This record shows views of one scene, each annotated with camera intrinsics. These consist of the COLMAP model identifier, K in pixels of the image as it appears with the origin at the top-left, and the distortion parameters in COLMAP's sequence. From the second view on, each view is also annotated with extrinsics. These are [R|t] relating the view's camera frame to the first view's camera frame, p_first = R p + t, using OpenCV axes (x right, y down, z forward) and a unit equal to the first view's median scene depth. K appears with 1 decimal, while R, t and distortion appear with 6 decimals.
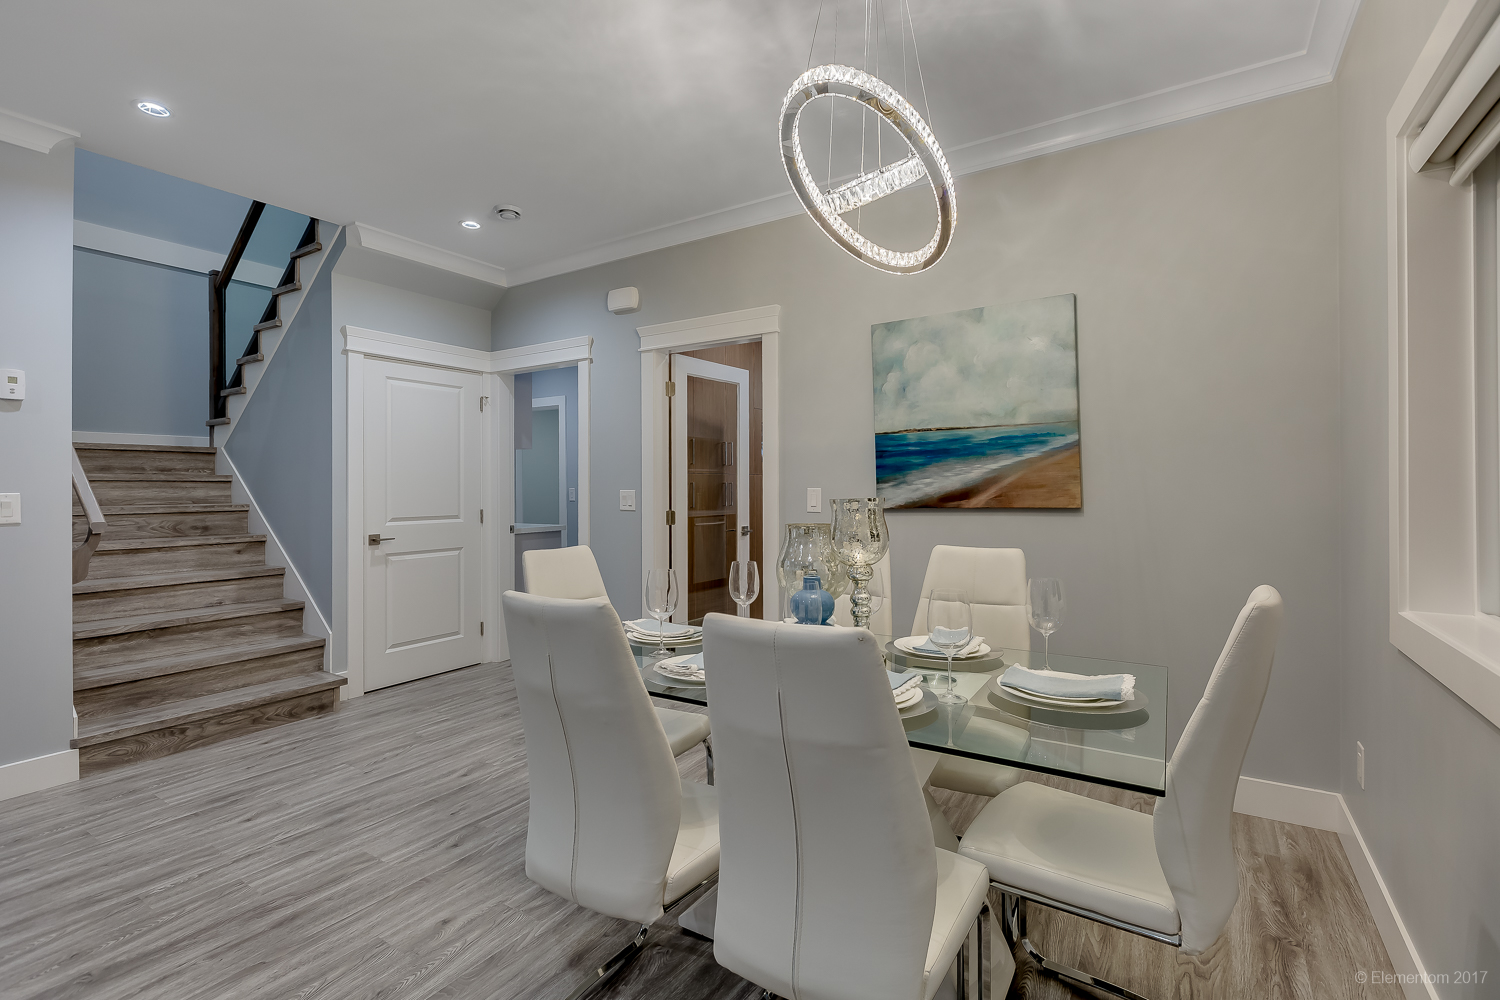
lens RADIAL K [[672.1, 0, 753.7], [0, 672.1, 491.7], [0, 0, 1]] dist [0.004181, -0.002156]
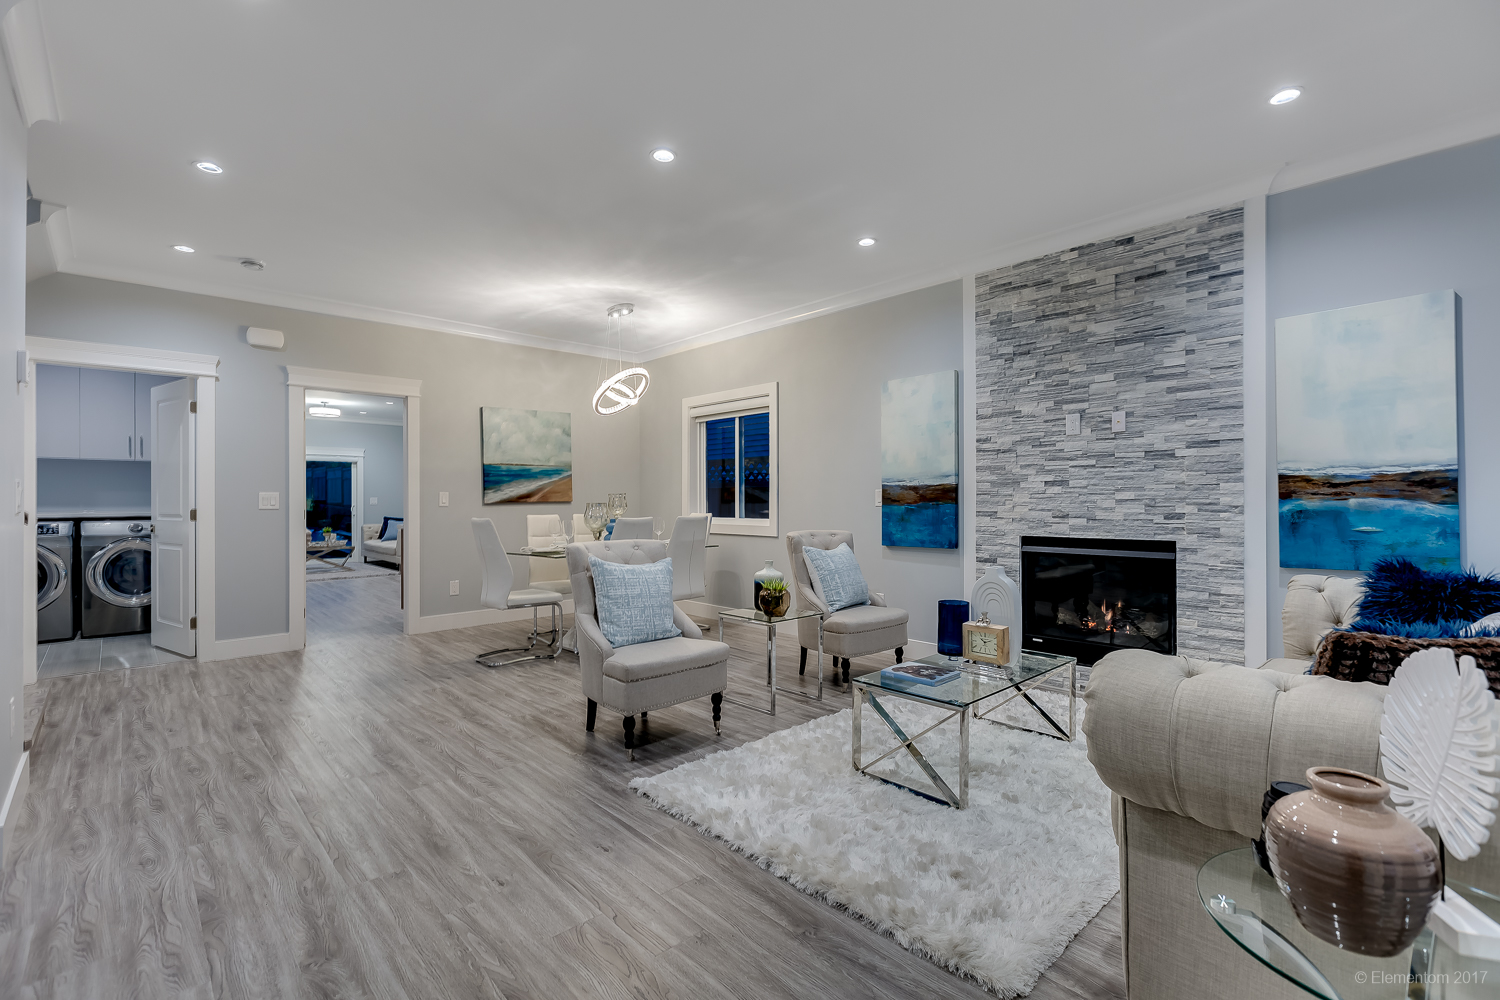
lens RADIAL K [[672.1, 0, 751.5], [0, 672.1, 502.4], [0, 0, 1]] dist [0.004181, -0.002156]
pose [[0.248794, 0.001286, 0.968556, -1.601079], [0.011972, 0.999919, -0.004403, 0.043120], [-0.968482, 0.012691, 0.248758, -0.224563]]
